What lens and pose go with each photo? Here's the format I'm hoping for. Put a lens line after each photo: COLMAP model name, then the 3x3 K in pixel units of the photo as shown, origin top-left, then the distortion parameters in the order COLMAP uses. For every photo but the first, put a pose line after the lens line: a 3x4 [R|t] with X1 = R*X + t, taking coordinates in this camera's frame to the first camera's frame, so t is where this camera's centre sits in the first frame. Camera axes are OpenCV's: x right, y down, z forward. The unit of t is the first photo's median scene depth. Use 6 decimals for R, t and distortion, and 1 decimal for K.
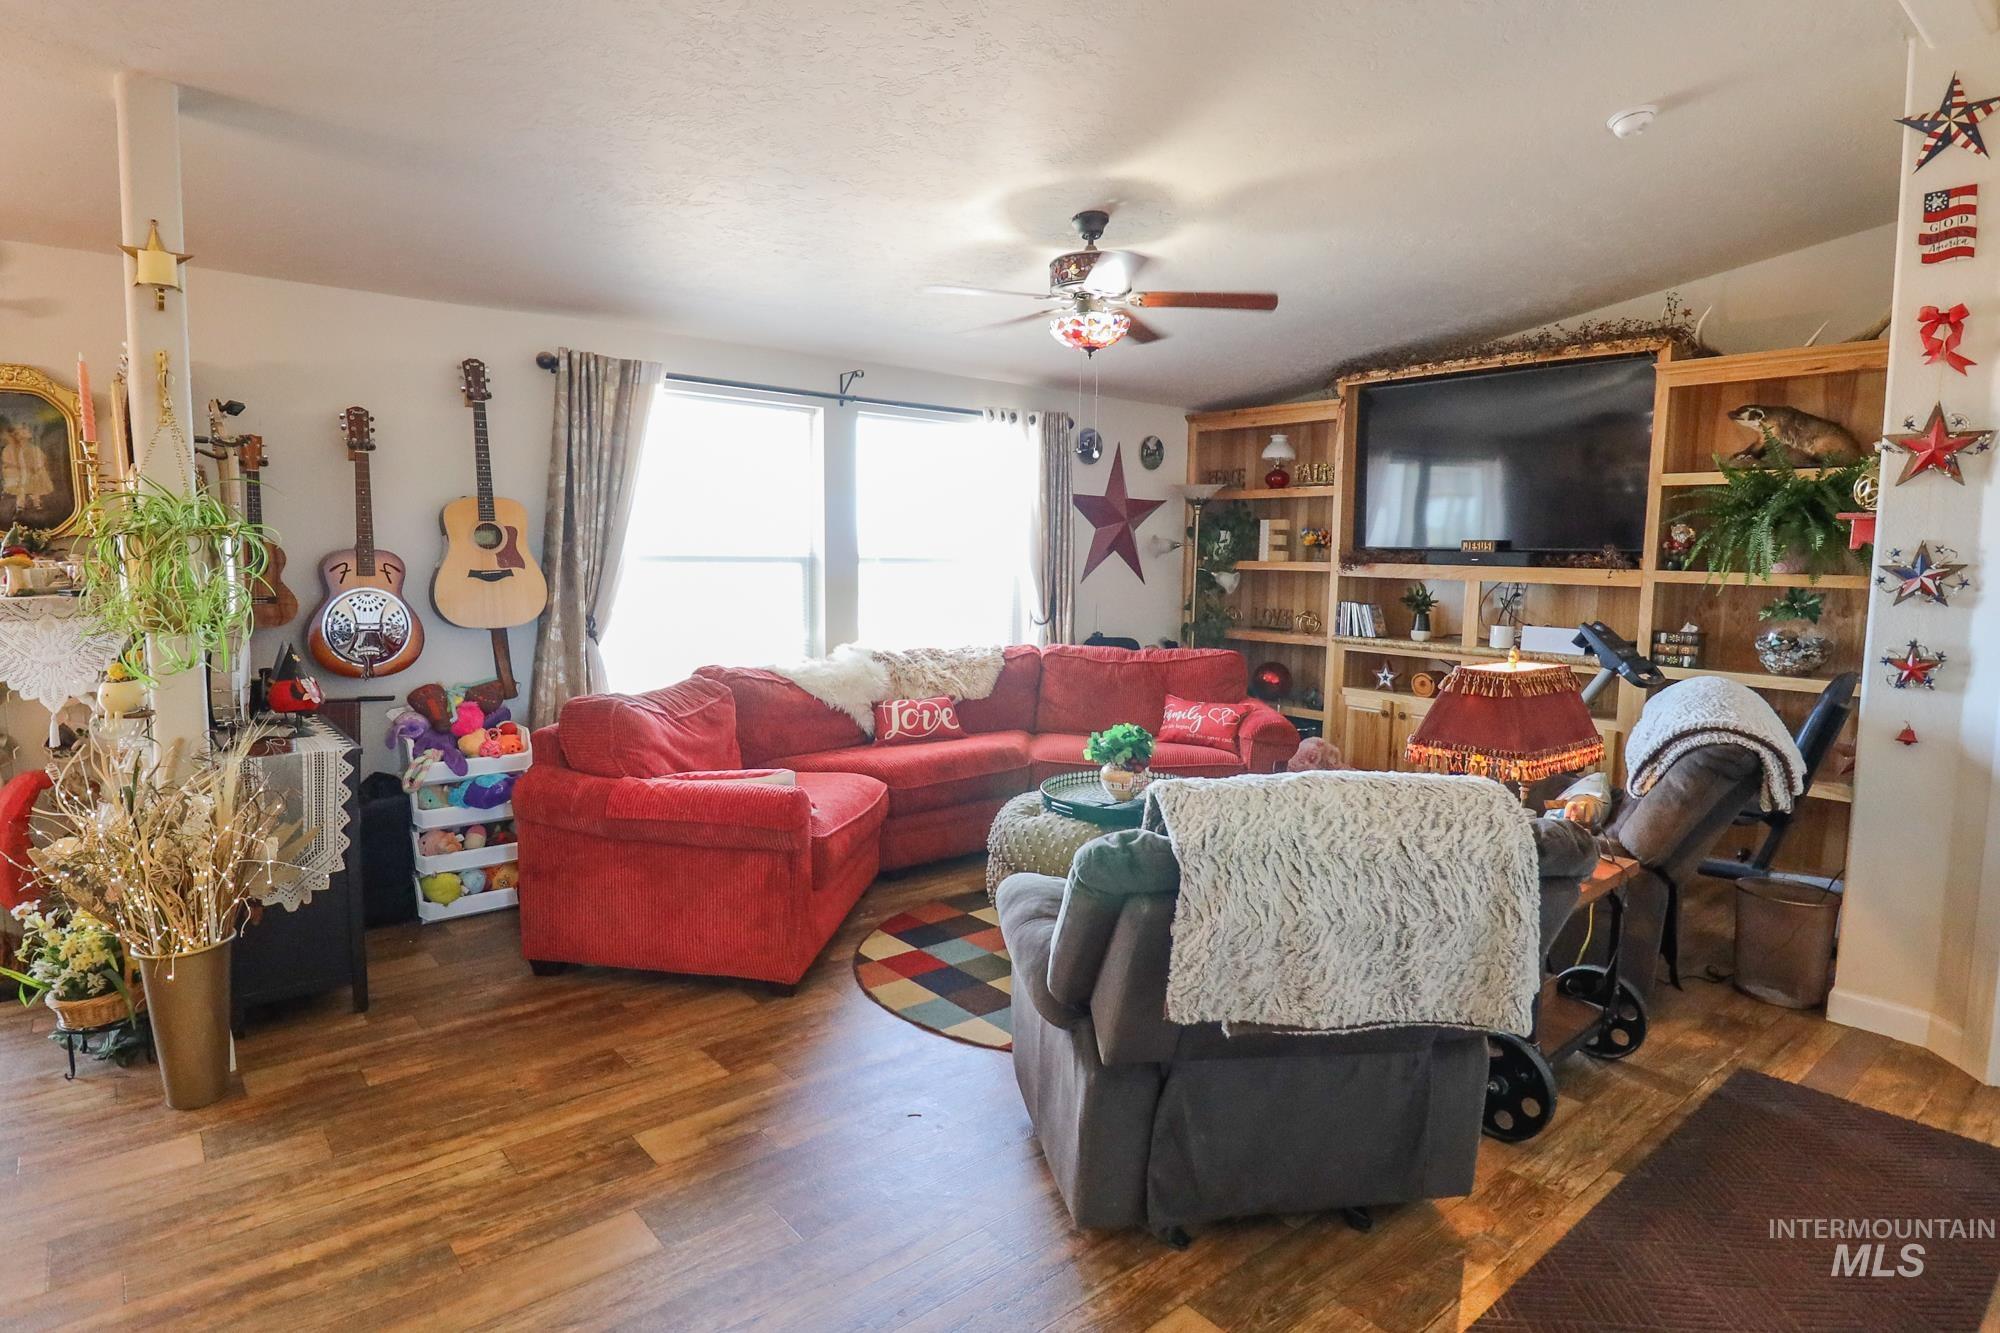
lens RADIAL K [[1091.8, 0, 999.7], [0, 1091.8, 649.1], [0, 0, 1]] dist [0.004334, 0.000211]
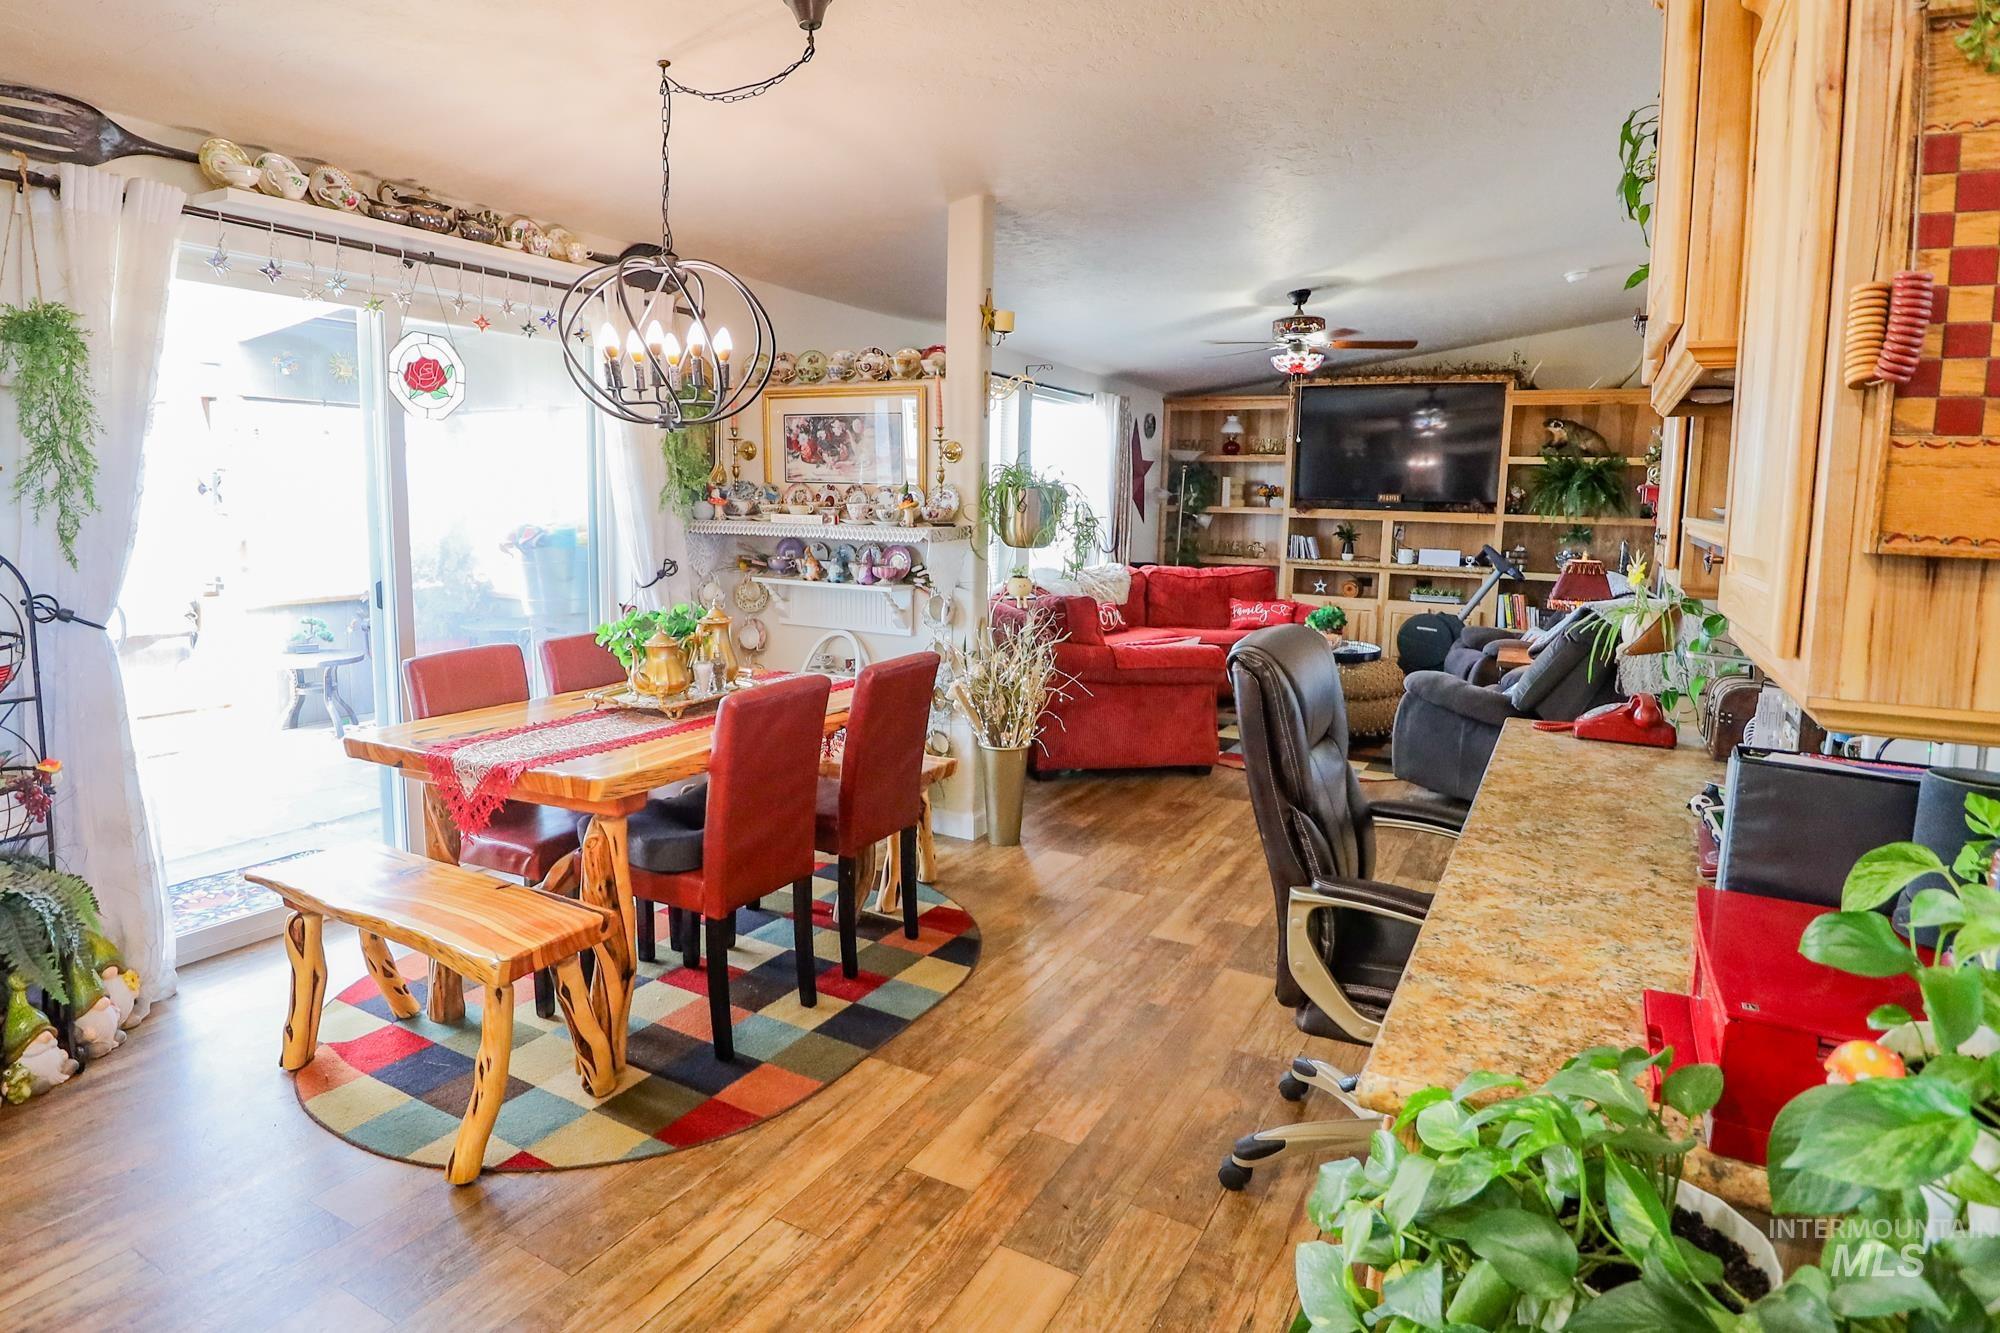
lens RADIAL K [[1092.0, 0, 1003.3], [0, 1092.0, 622.6], [0, 0, 1]] dist [-0.022138, 0.000039]
pose [[0.930046, -0.033327, 0.365927, -0.724340], [0.023118, 0.999213, 0.032246, 0.022019], [-0.366714, -0.021531, 0.930085, -0.266754]]
